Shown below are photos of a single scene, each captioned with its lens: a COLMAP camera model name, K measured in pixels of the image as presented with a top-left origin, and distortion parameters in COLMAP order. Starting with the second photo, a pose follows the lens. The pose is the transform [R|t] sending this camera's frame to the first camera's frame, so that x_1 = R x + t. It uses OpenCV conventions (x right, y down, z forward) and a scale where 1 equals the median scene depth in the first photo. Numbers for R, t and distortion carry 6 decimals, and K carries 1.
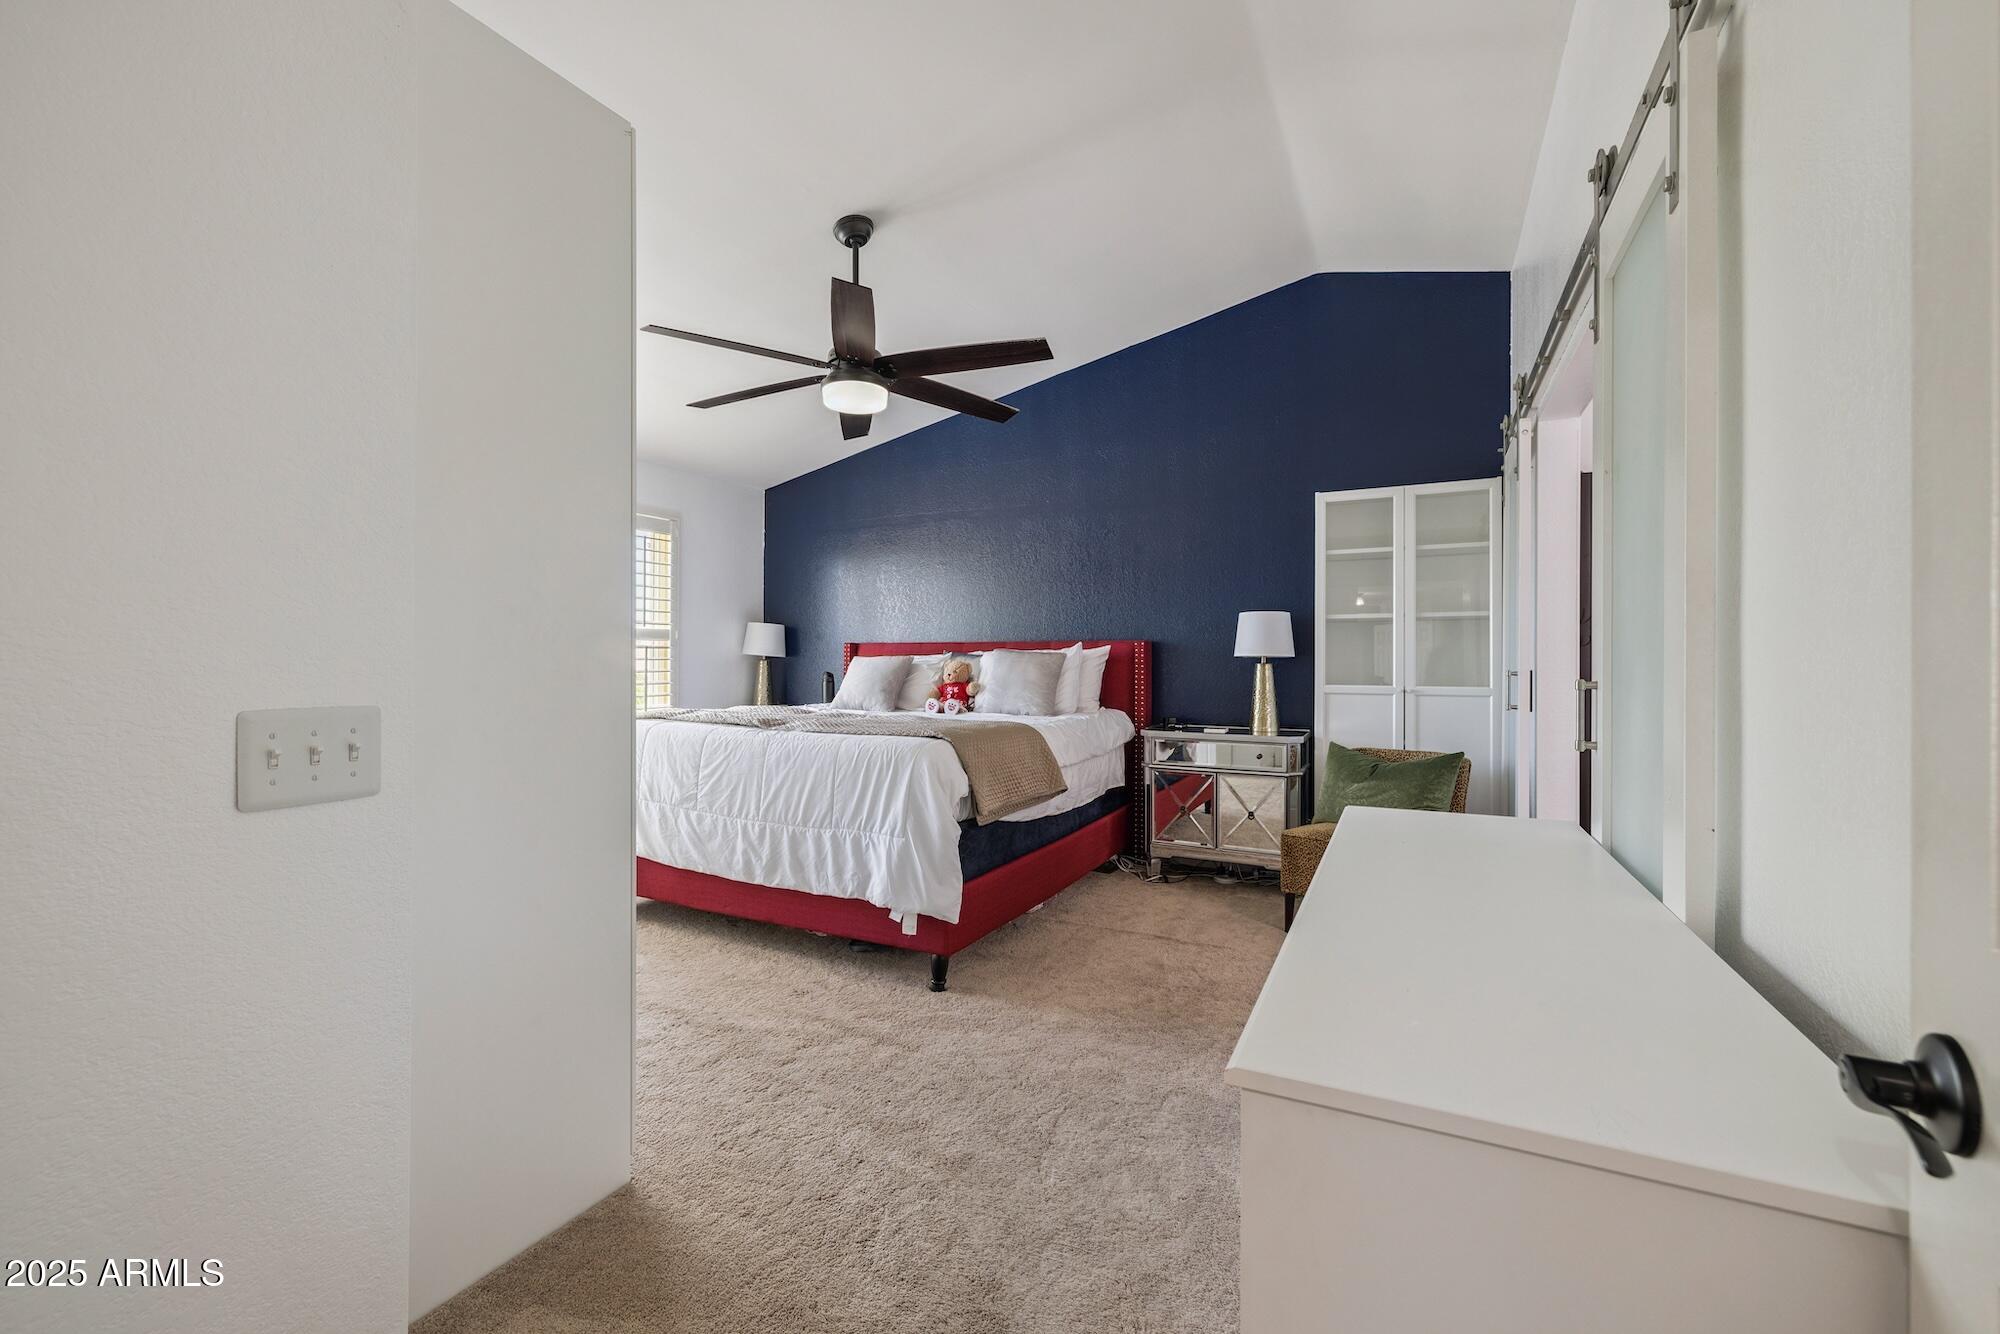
lens RADIAL K [[837.3, 0, 1000.1], [0, 837.3, 664.6], [0, 0, 1]] dist [-0.002565, -0.000640]
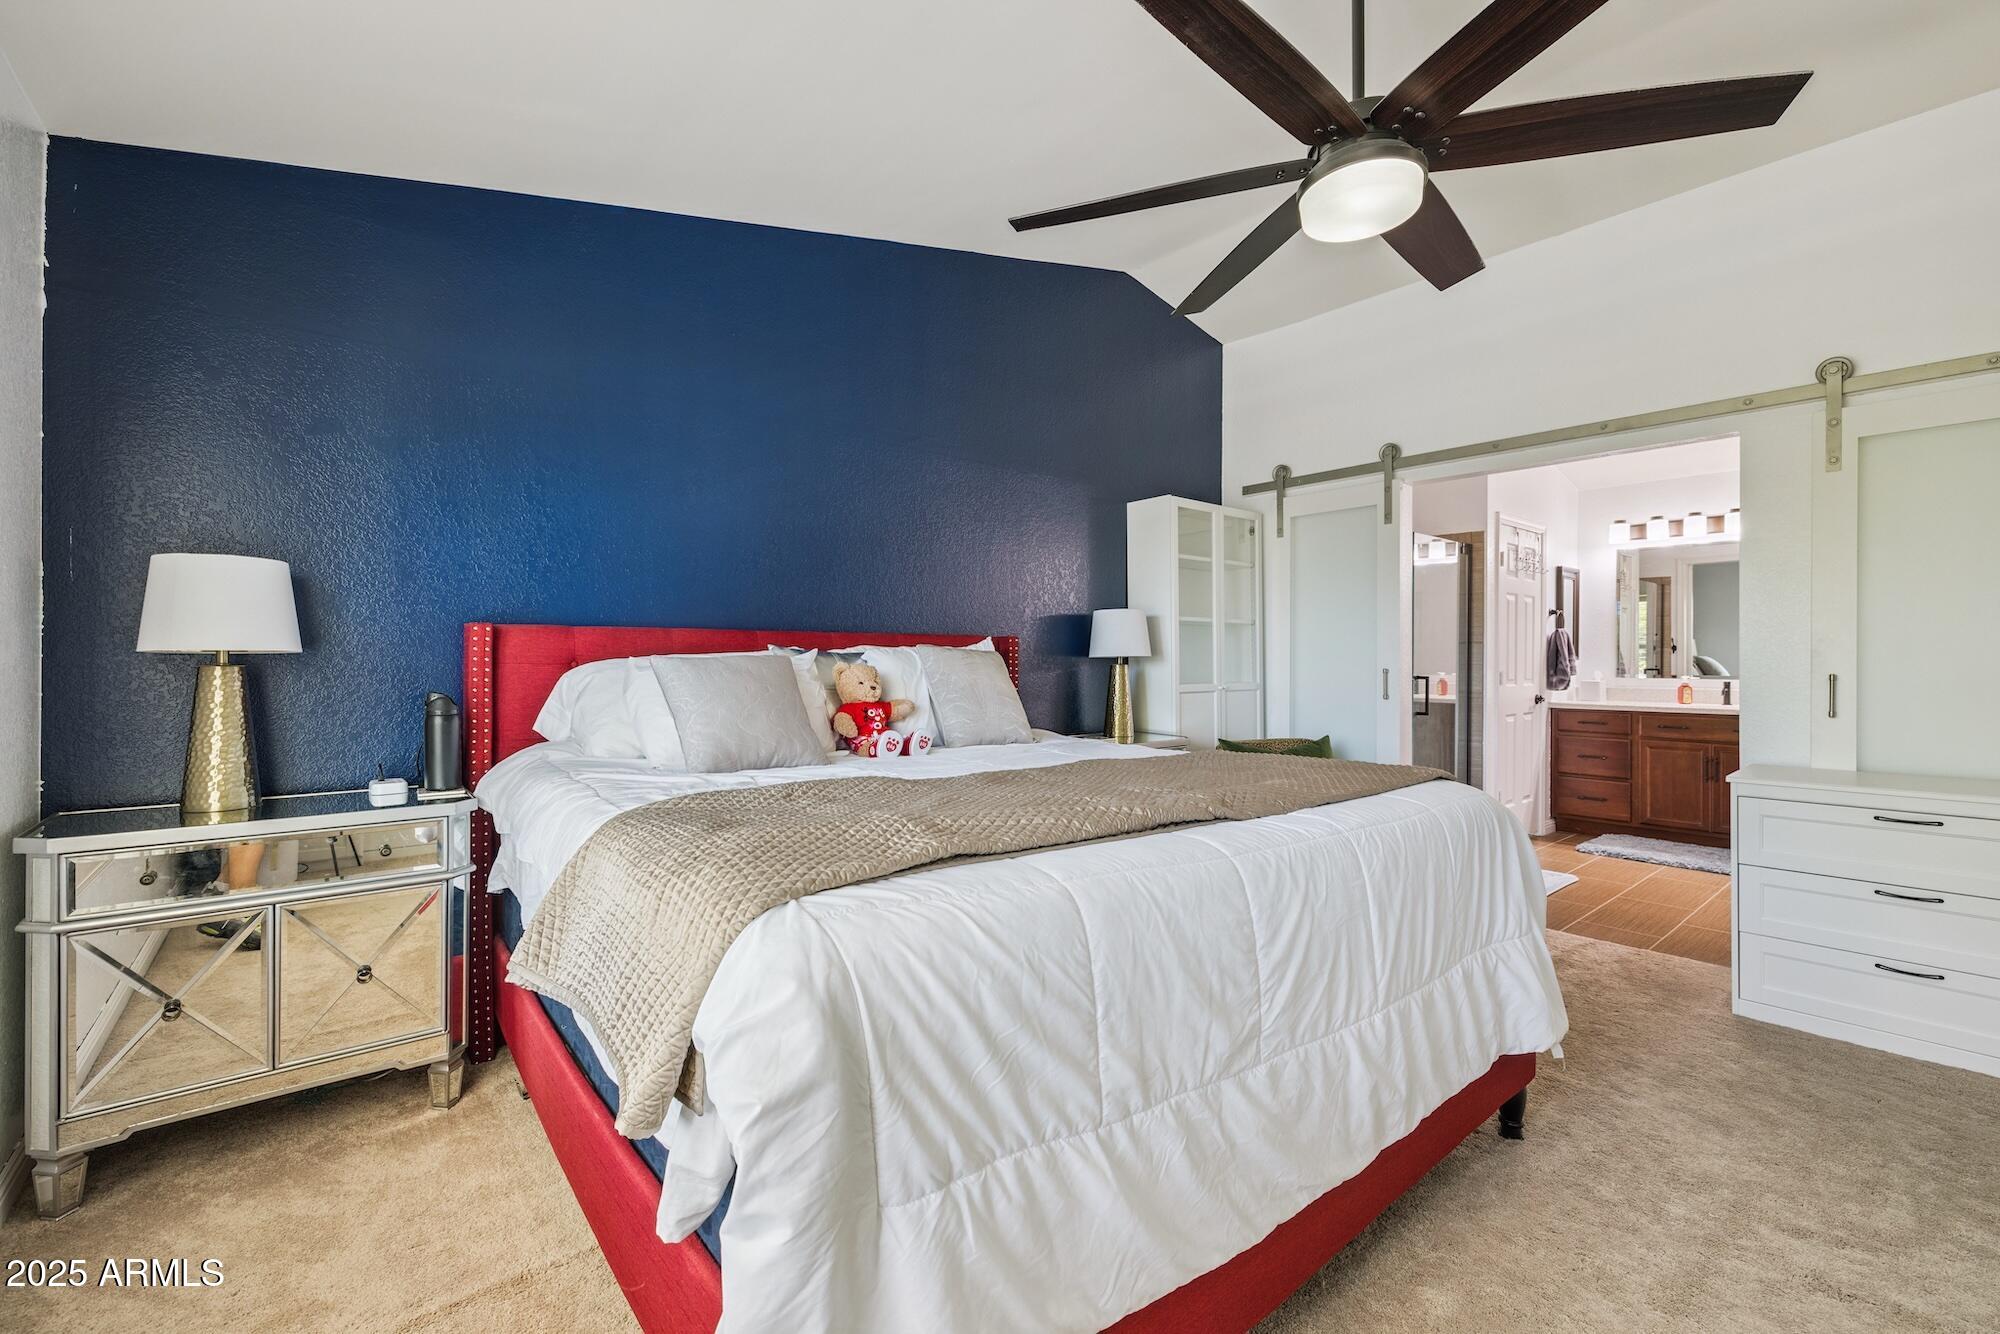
lens RADIAL K [[837.3, 0, 1006.6], [0, 837.3, 665.0], [0, 0, 1]] dist [-0.002565, -0.000640]
pose [[0.397375, -0.008426, 0.917618, -0.747233], [0.003712, 0.999964, 0.007574, -0.011751], [-0.917649, 0.000396, 0.397392, 0.937044]]
